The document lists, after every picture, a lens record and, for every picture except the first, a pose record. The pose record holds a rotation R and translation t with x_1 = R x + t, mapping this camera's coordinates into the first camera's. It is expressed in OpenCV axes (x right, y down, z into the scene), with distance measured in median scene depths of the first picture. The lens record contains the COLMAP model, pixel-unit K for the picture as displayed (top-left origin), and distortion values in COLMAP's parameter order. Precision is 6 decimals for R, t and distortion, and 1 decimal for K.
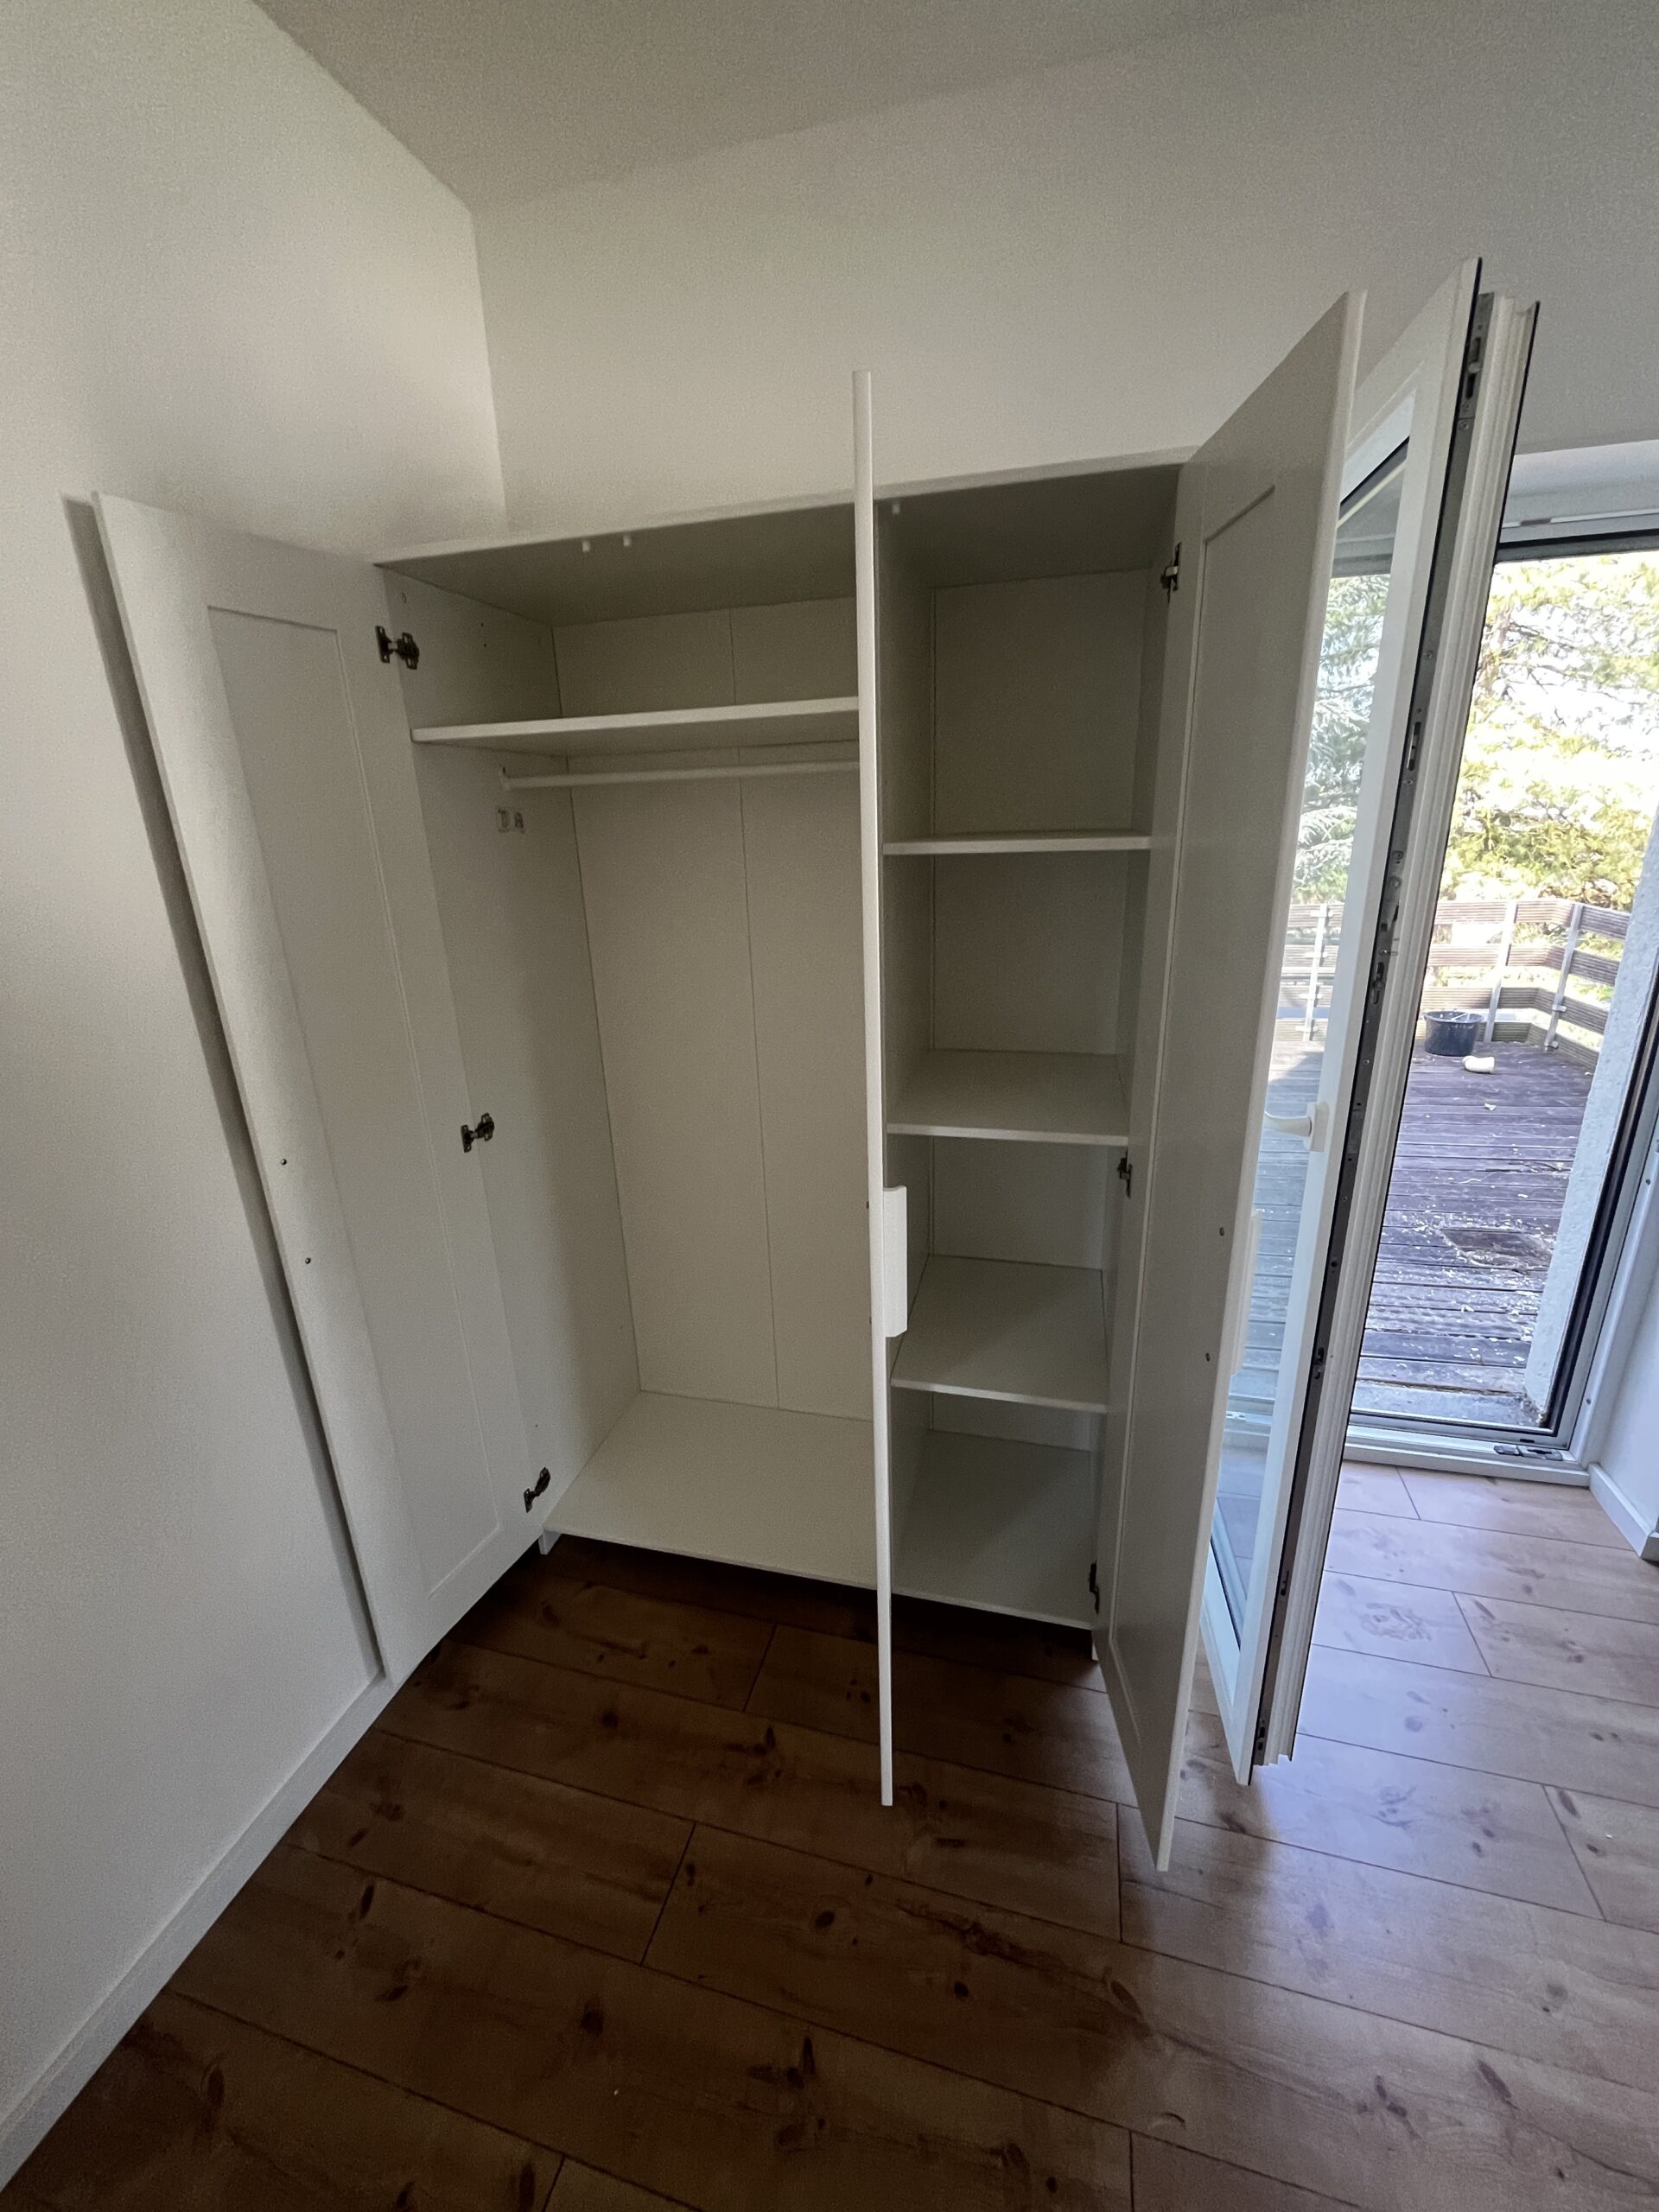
lens RADIAL K [[886.9, 0, 835.9], [0, 886.9, 1100.4], [0, 0, 1]] dist [-0.001335, 0.000056]
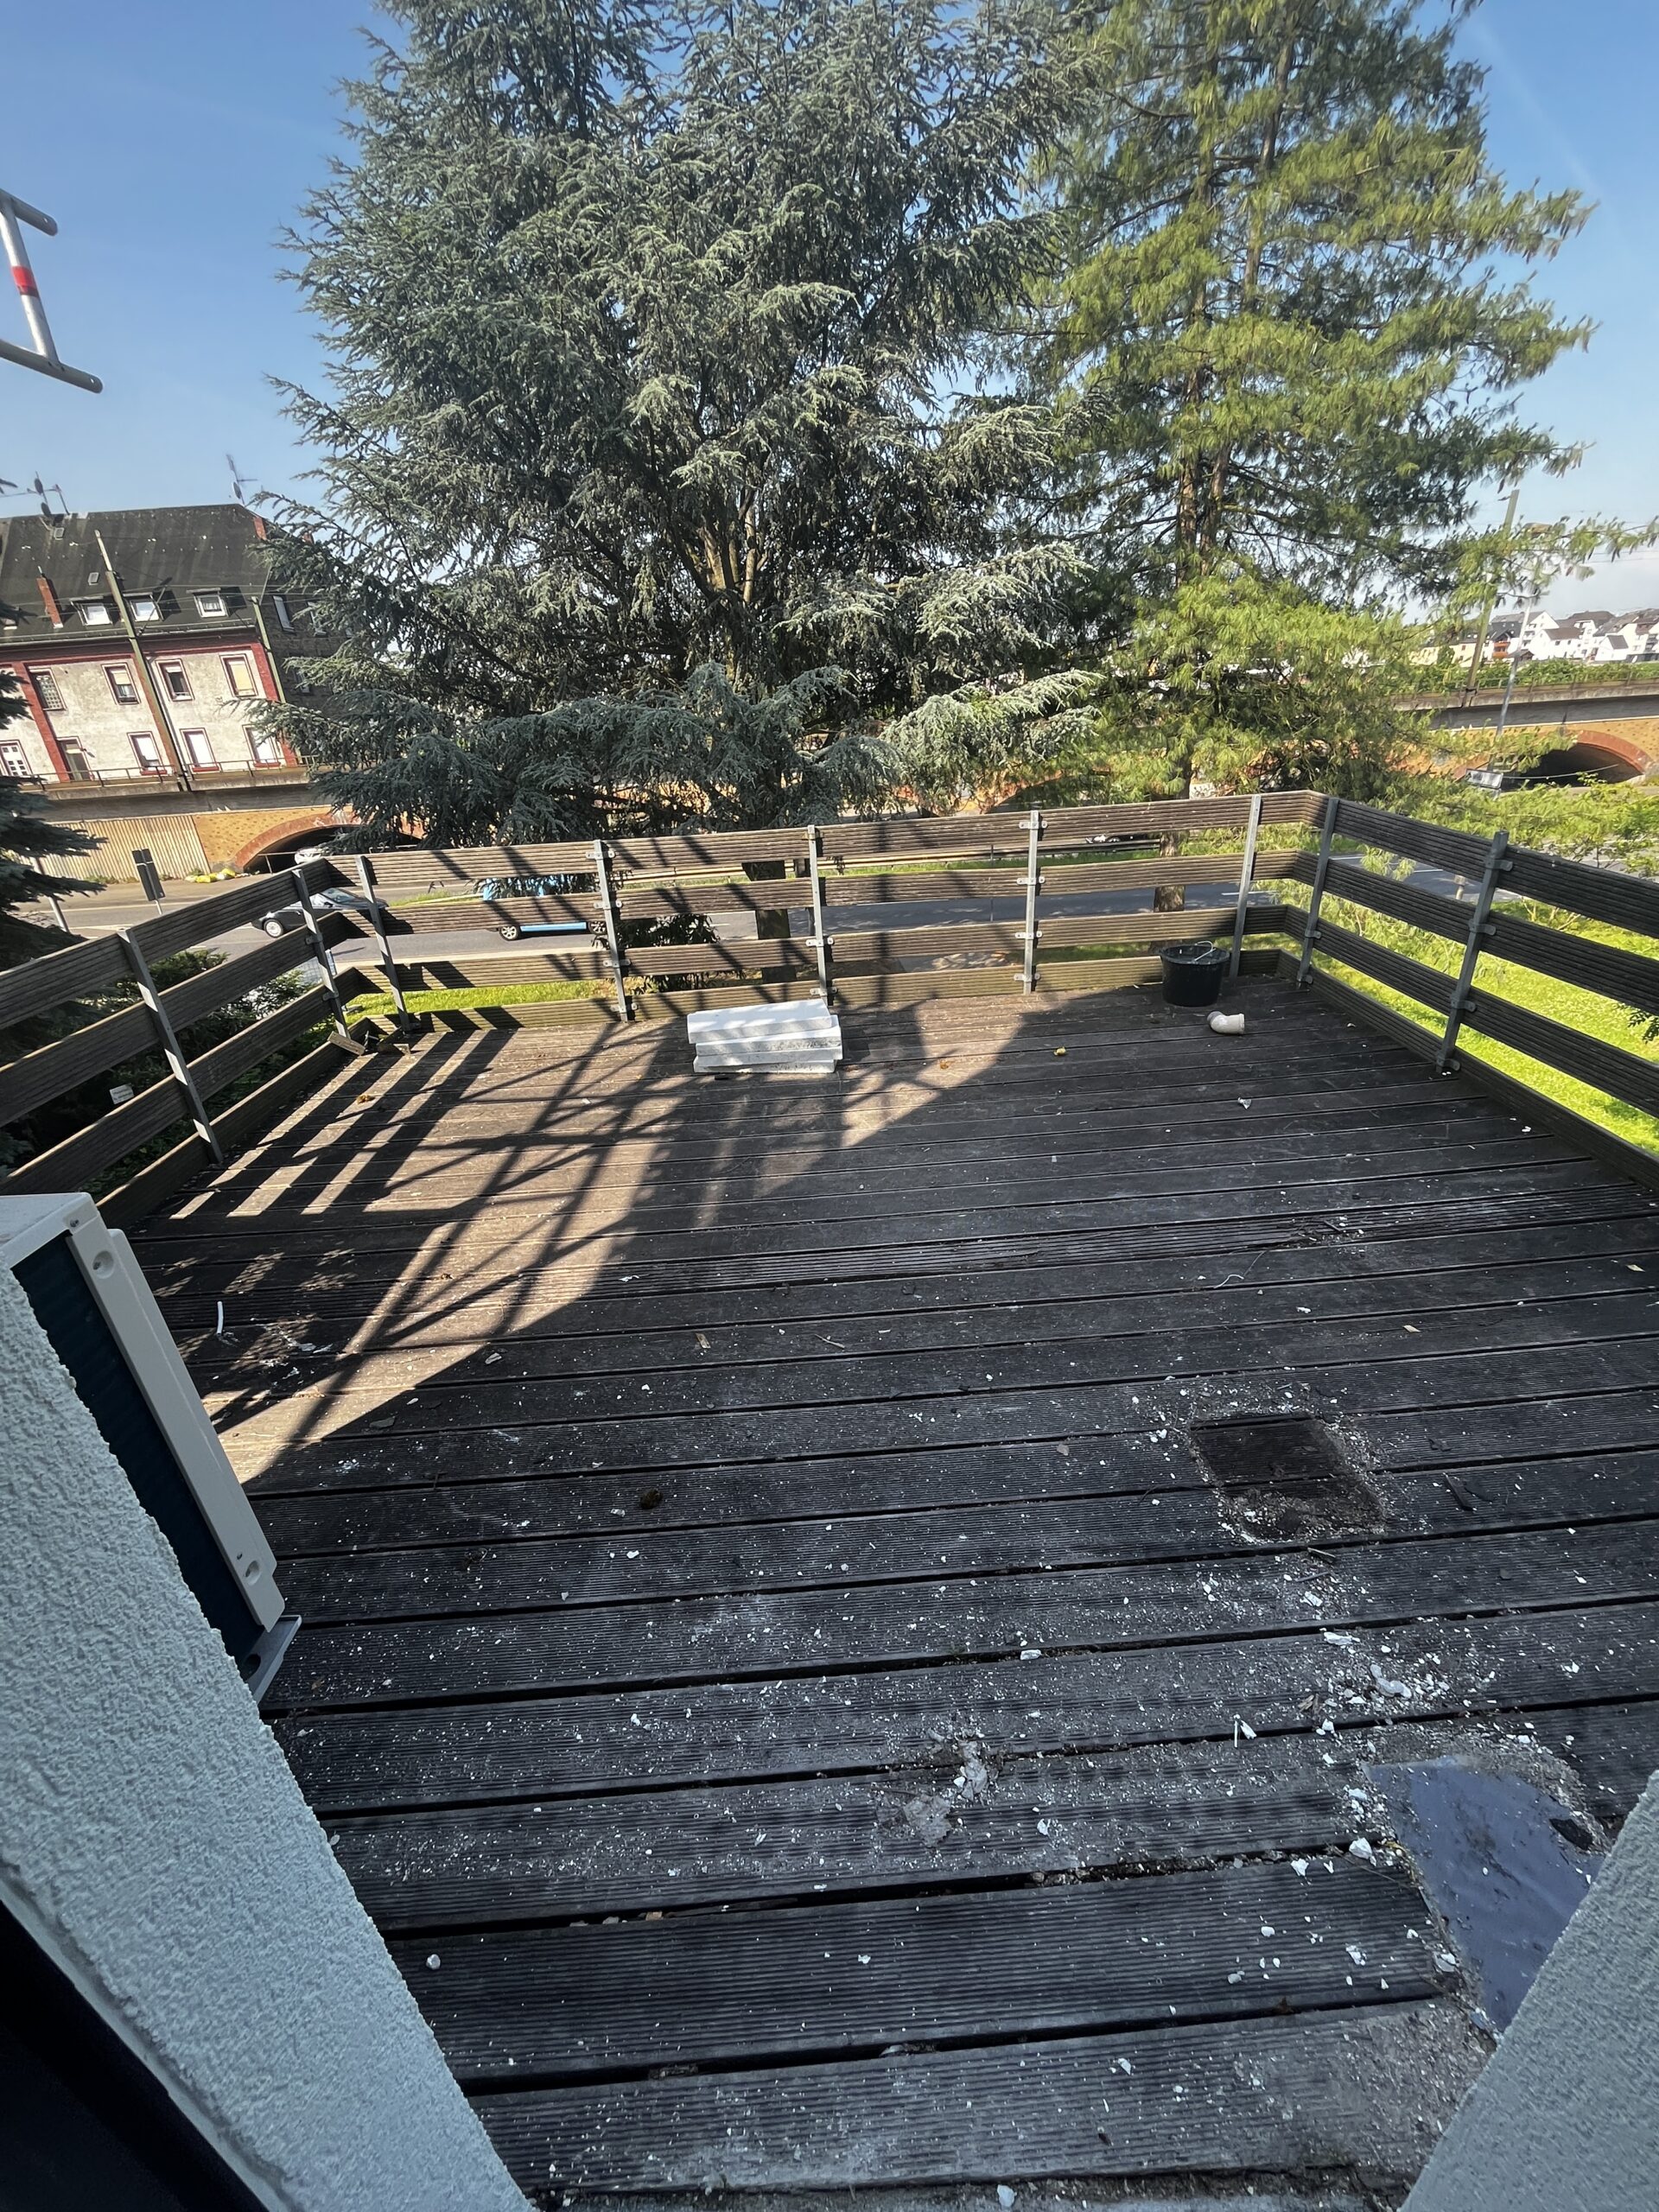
lens RADIAL K [[886.9, 0, 835.2], [0, 886.9, 1101.6], [0, 0, 1]] dist [-0.001335, 0.000056]
pose [[0.970365, -0.122943, 0.208030, 0.075606], [0.095905, 0.986133, 0.135438, -0.036420], [-0.221796, -0.111473, 0.968700, 0.107218]]
